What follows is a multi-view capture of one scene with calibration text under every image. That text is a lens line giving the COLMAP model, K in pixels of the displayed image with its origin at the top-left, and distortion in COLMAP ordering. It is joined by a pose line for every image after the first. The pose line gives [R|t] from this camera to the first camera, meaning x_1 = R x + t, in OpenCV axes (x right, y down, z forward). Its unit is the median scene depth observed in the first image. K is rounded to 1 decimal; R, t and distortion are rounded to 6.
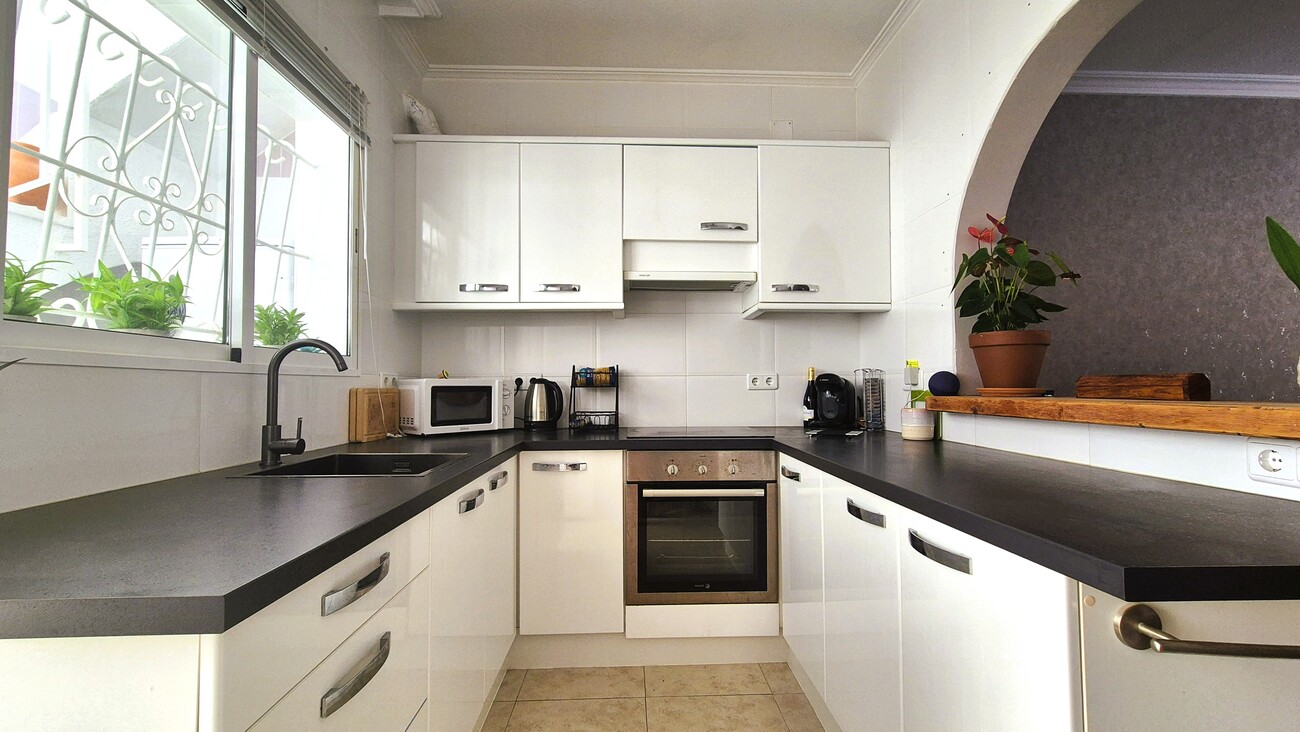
lens RADIAL K [[533.6, 0, 647.1], [0, 533.6, 368.5], [0, 0, 1]] dist [0.000392, -0.000169]
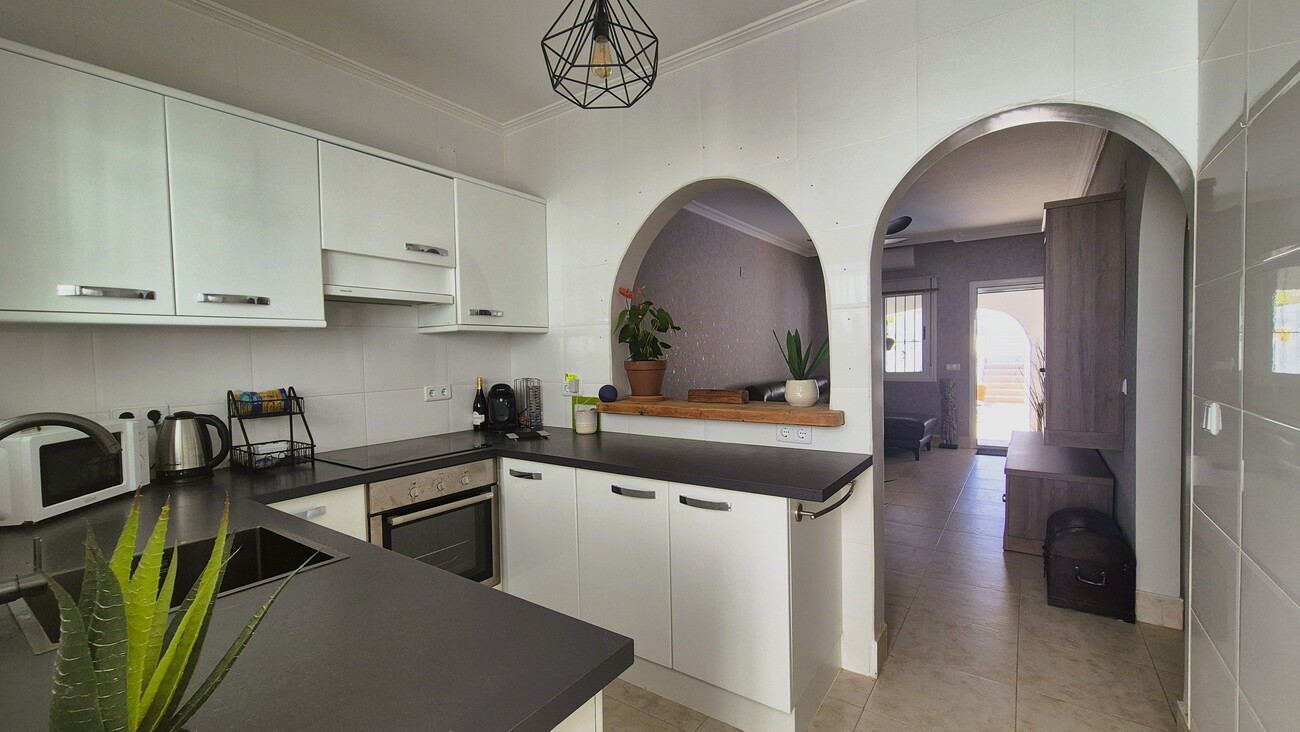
lens RADIAL K [[537.7, 0, 650.0], [0, 537.7, 366.0], [0, 0, 1]] dist [-0.000778, -0.000664]
pose [[0.605844, -0.031827, 0.794946, -0.431465], [-0.005493, 0.999008, 0.044184, -0.089349], [-0.795564, -0.031135, 0.605069, 0.017668]]
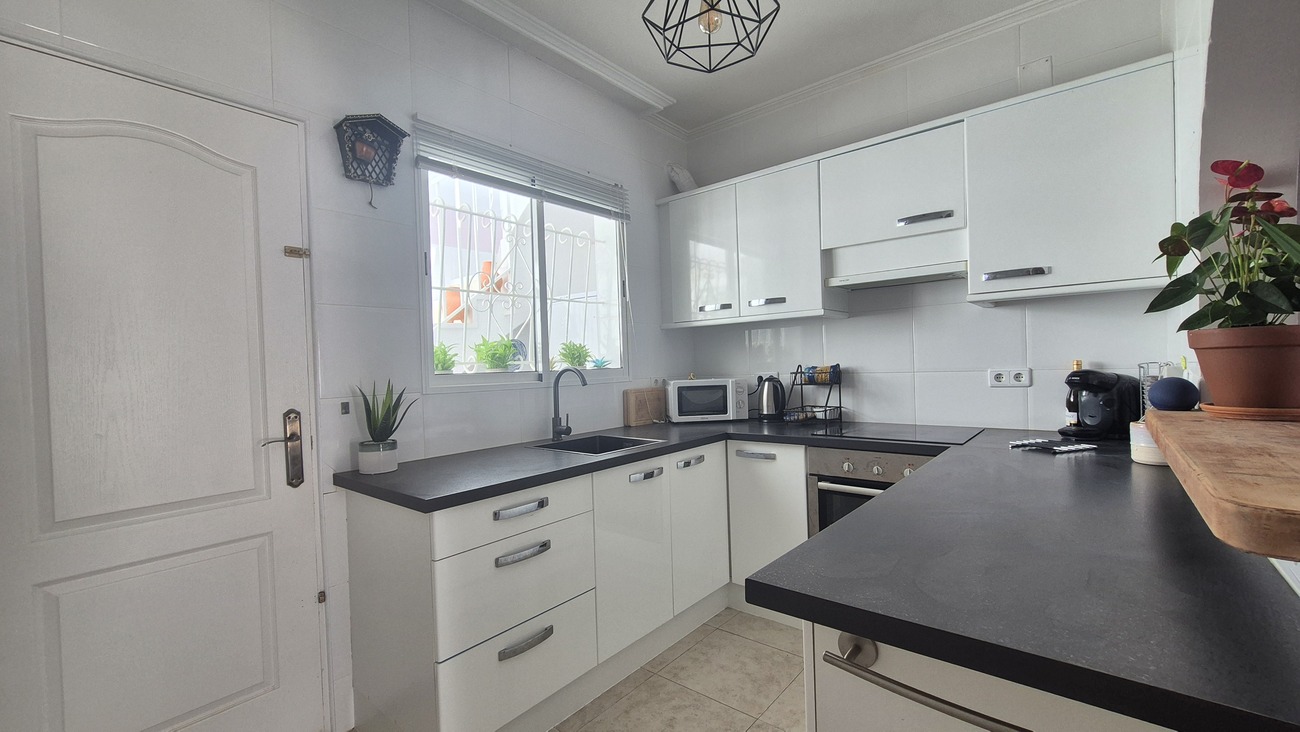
lens RADIAL K [[527.1, 0, 651.4], [0, 527.1, 369.8], [0, 0, 1]] dist [0.000103, -0.000030]
pose [[0.739201, -0.013730, -0.673345, 0.414464], [0.053001, 0.997877, 0.037838, -0.058938], [0.671396, -0.063658, 0.738359, -0.028514]]
